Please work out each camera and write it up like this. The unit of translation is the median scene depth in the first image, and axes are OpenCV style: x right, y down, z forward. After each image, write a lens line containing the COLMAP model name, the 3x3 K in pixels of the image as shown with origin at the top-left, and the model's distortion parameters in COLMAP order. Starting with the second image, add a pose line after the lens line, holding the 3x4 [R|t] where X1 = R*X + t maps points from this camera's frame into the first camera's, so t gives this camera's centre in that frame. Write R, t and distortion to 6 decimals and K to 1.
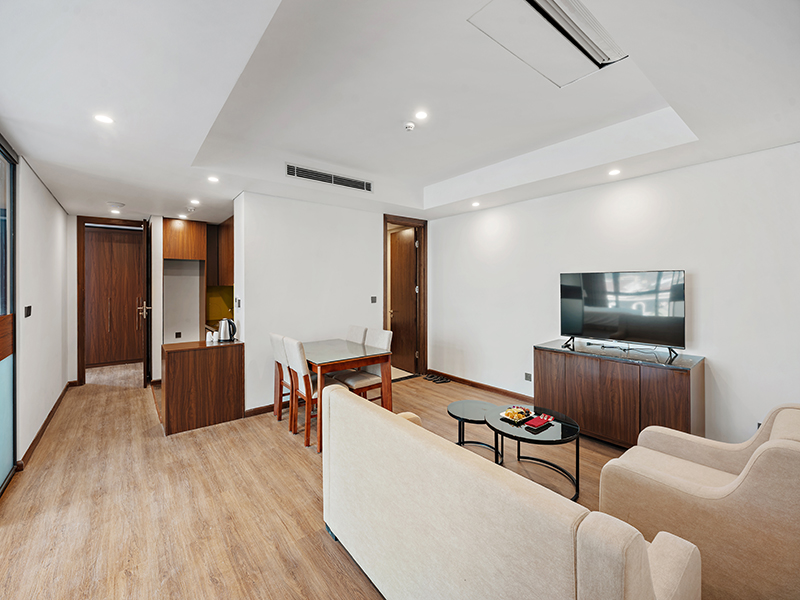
lens RADIAL K [[336.3, 0, 400.6], [0, 336.3, 282.8], [0, 0, 1]] dist [-0.000788, -0.000099]
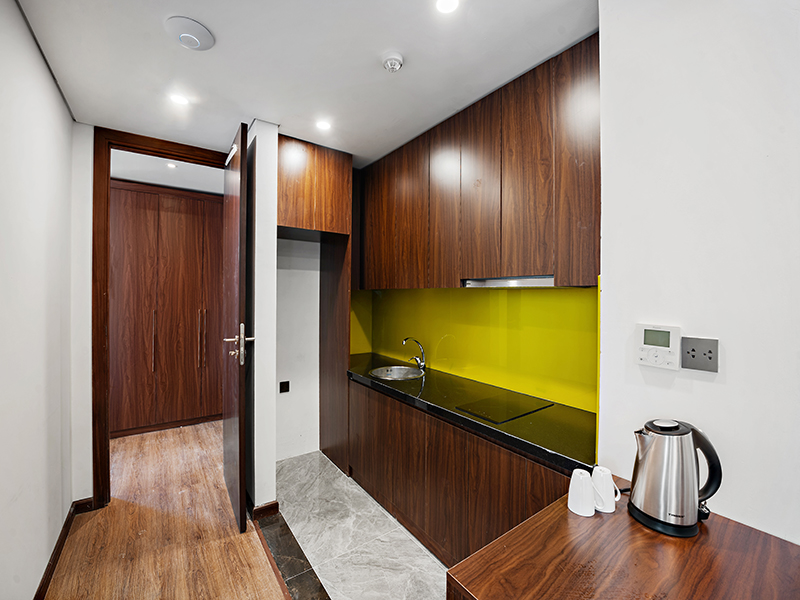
lens RADIAL K [[329.4, 0, 396.5], [0, 329.4, 298.2], [0, 0, 1]] dist [-0.030867, 0.004863]
pose [[0.998443, 0.015572, -0.053558, -0.695748], [-0.015042, 0.999834, 0.010293, 0.022566], [0.053710, -0.009471, 0.998512, 0.772768]]
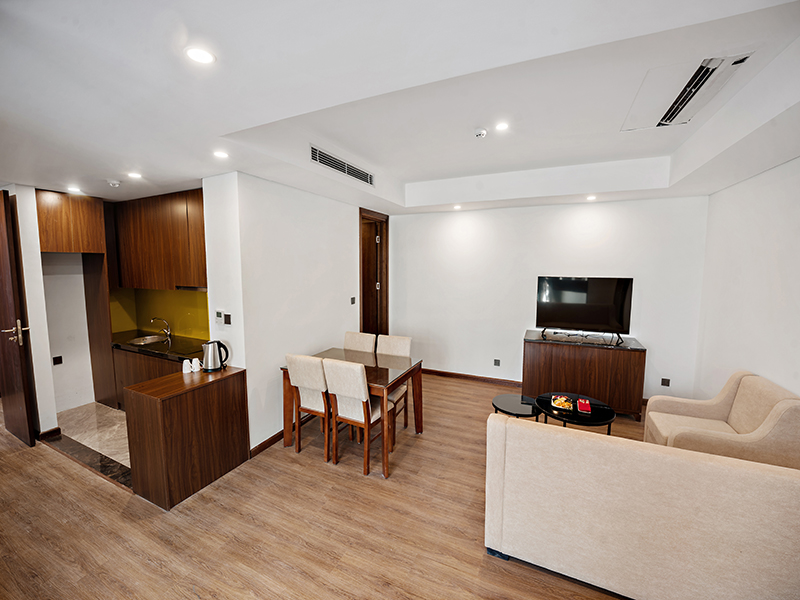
lens RADIAL K [[327.7, 0, 395.4], [0, 327.7, 291.8], [0, 0, 1]] dist [-0.019336, 0.000197]
pose [[0.901455, -0.034346, 0.431509, -0.463218], [-0.004681, 0.996016, 0.089056, -0.070911], [-0.432849, -0.082300, 0.897702, 0.171779]]
